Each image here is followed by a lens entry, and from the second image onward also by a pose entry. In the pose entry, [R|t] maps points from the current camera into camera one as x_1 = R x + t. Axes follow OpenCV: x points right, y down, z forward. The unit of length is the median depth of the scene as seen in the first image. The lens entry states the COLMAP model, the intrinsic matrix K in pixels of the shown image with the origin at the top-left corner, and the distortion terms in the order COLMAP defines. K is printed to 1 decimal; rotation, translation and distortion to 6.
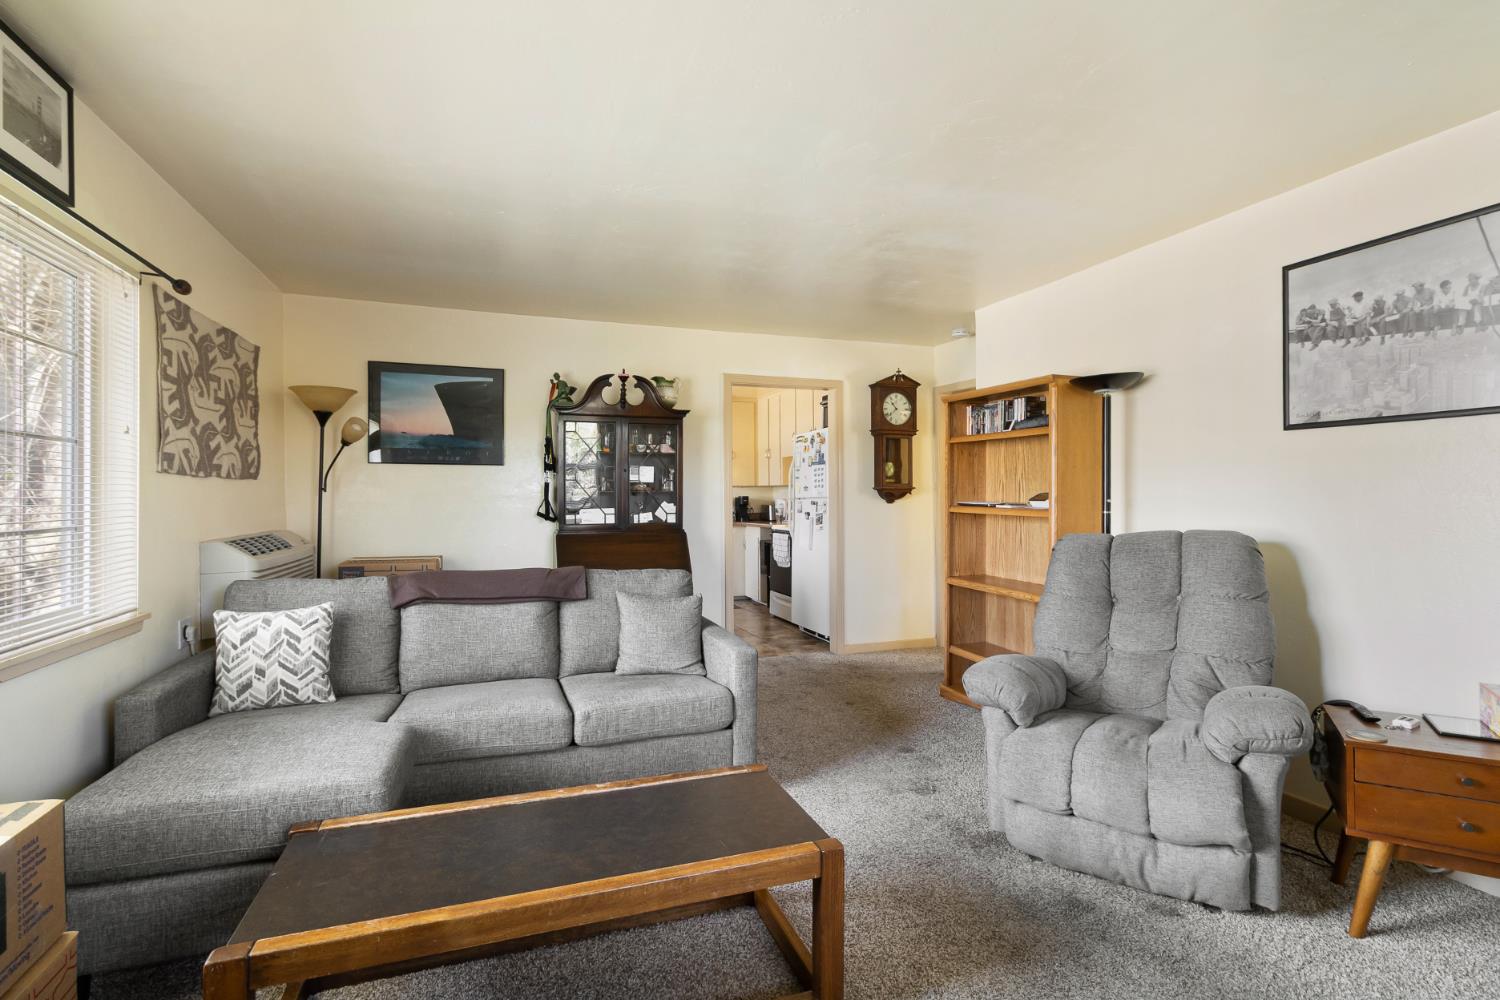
lens RADIAL K [[703.6, 0, 750.7], [0, 703.6, 493.3], [0, 0, 1]] dist [0.000461, -0.000065]
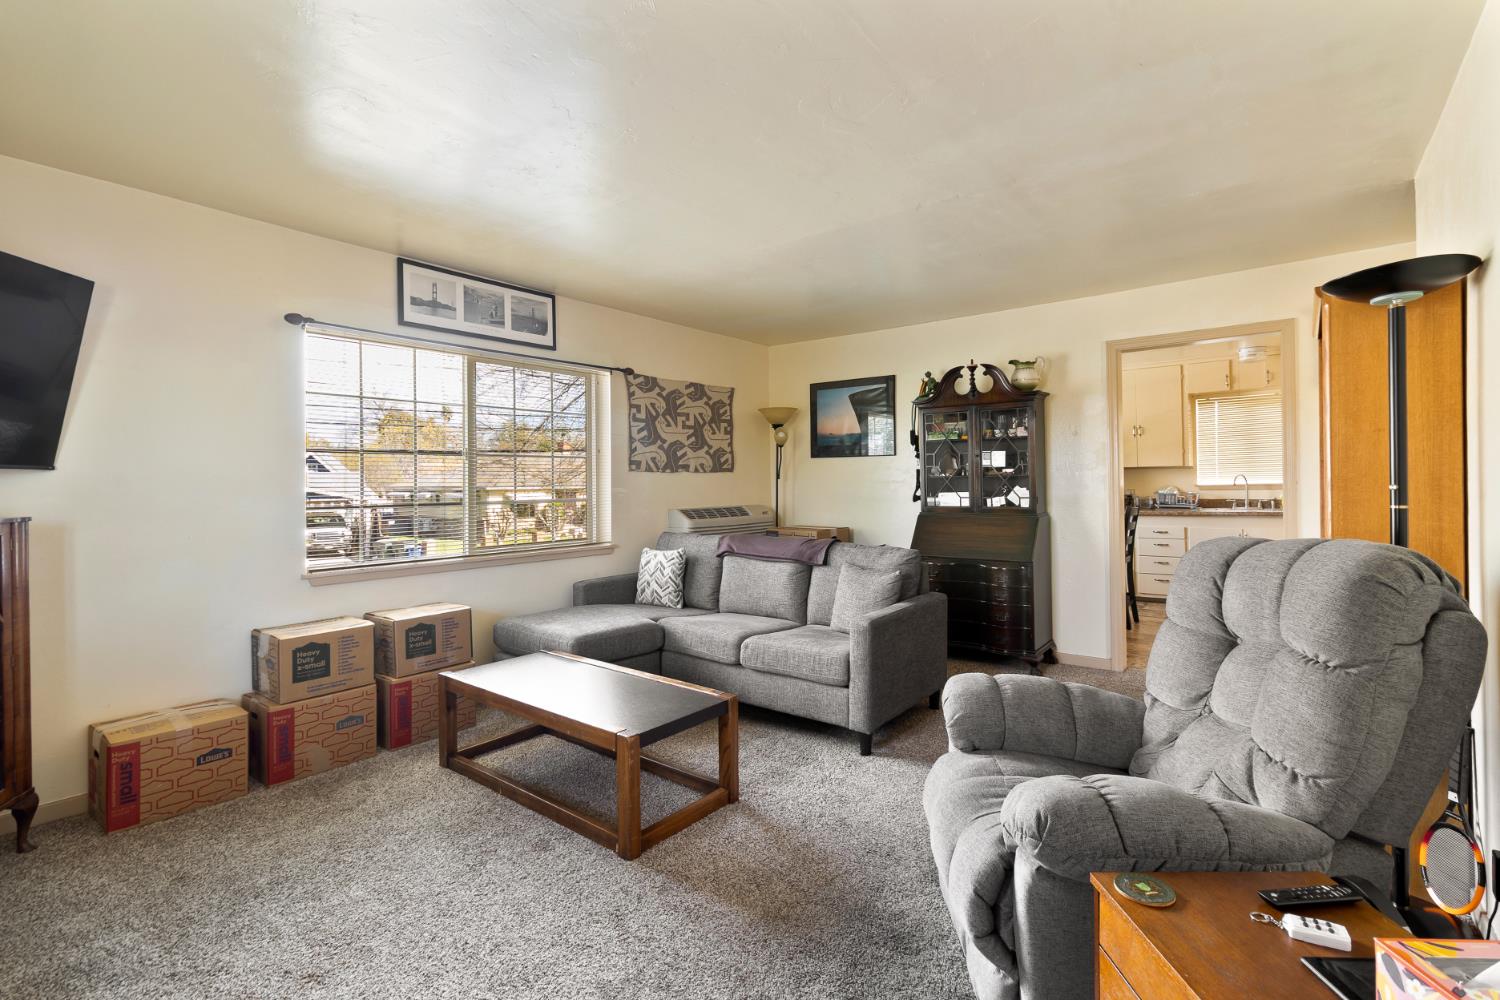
lens RADIAL K [[688.3, 0, 756.1], [0, 688.3, 476.5], [0, 0, 1]] dist [0.001296, -0.000101]
pose [[0.532526, -0.009785, -0.846357, 0.640255], [0.013007, 0.999910, -0.003376, -0.003497], [0.846313, -0.009211, 0.532606, 0.220740]]
